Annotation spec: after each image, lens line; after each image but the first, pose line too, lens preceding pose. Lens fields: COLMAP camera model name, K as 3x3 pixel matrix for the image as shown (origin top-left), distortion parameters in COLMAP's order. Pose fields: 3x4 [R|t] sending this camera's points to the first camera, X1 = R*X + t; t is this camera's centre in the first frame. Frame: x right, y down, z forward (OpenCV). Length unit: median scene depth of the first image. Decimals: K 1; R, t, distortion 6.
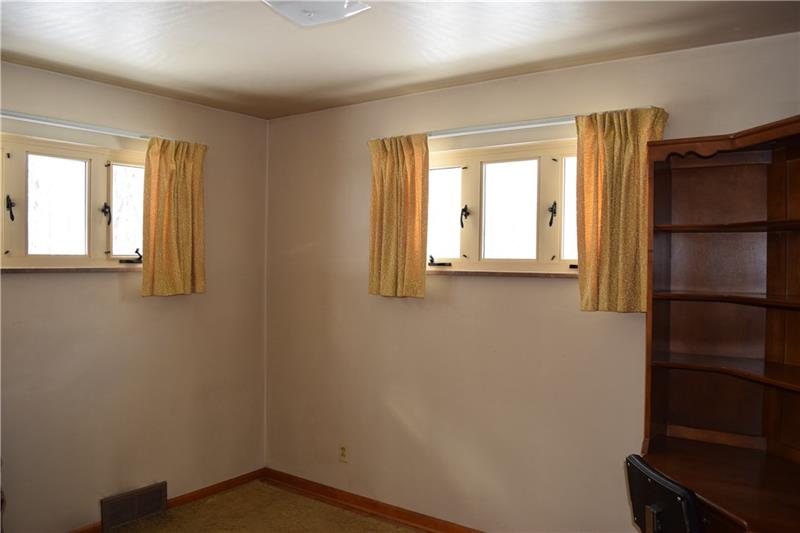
lens RADIAL K [[627.9, 0, 401.4], [0, 627.9, 264.5], [0, 0, 1]] dist [-0.099389, 0.025665]
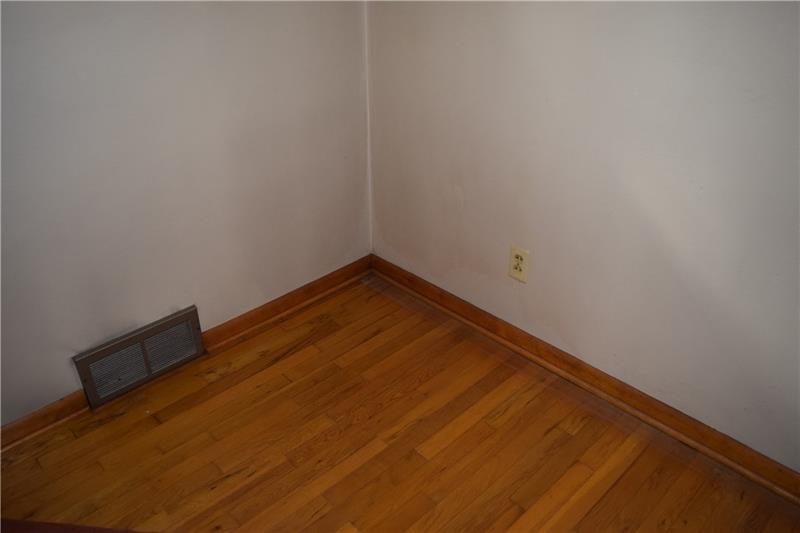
lens RADIAL K [[627.9, 0, 400.1], [0, 627.9, 266.6], [0, 0, 1]] dist [-0.099389, 0.025665]
pose [[0.986544, 0.070792, -0.147378, -0.119098], [0.011960, 0.867741, 0.496872, 0.044901], [0.163061, -0.491949, 0.855218, 0.559887]]
